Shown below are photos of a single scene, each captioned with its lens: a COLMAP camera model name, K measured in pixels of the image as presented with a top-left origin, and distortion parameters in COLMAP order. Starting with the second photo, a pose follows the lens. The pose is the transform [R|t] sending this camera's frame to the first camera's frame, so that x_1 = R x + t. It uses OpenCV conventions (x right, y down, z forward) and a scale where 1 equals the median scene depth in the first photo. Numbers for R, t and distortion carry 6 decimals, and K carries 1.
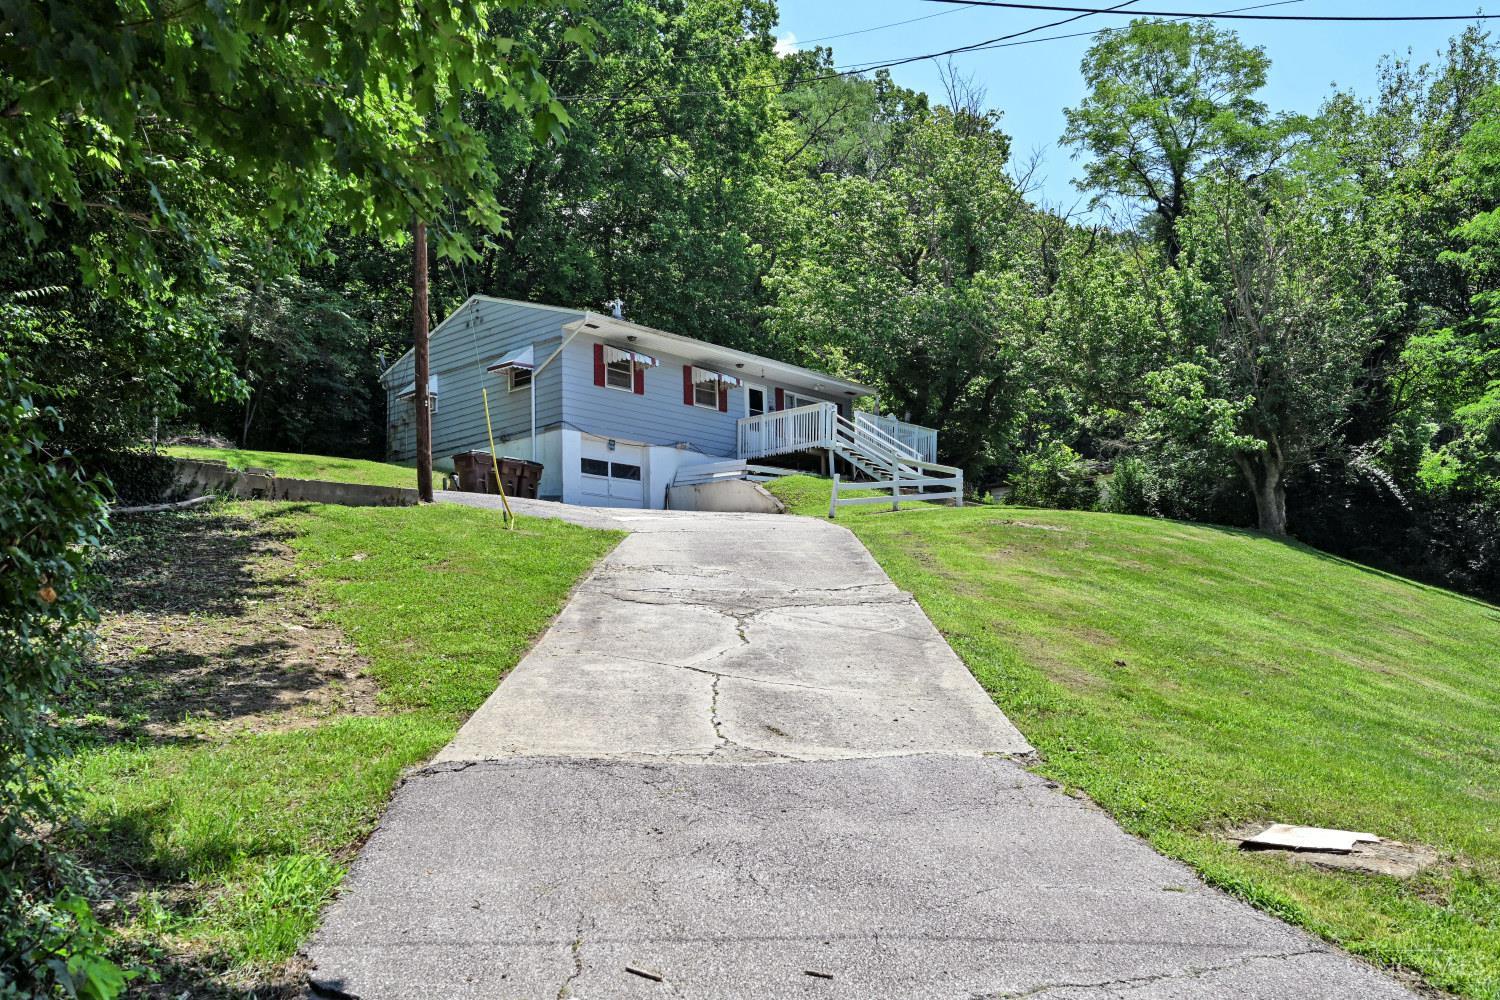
lens RADIAL K [[1172.0, 0, 750.0], [0, 1172.0, 500.0], [0, 0, 1]] dist [0.000522, 0.000073]
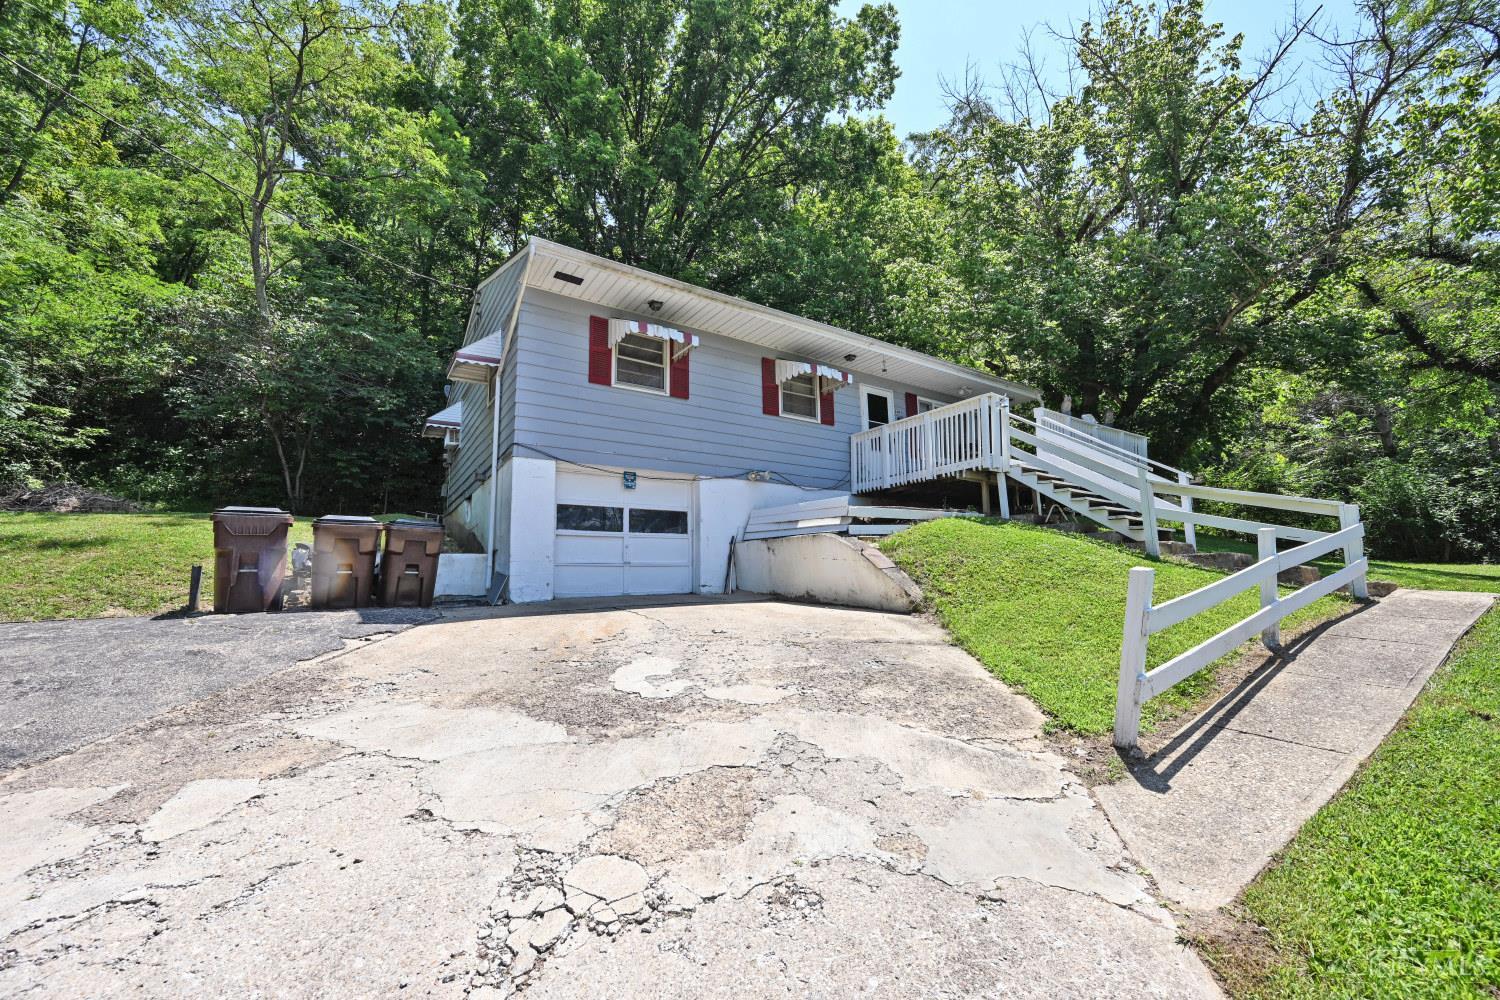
lens RADIAL K [[603.0, 0, 750.0], [0, 603.0, 500.0], [0, 0, 1]] dist [0.001487, 0.000131]
pose [[0.967251, -0.033869, -0.251551, 0.021739], [0.031835, 0.999419, -0.012150, -0.028723], [0.251816, 0.003744, 0.967768, 0.666268]]
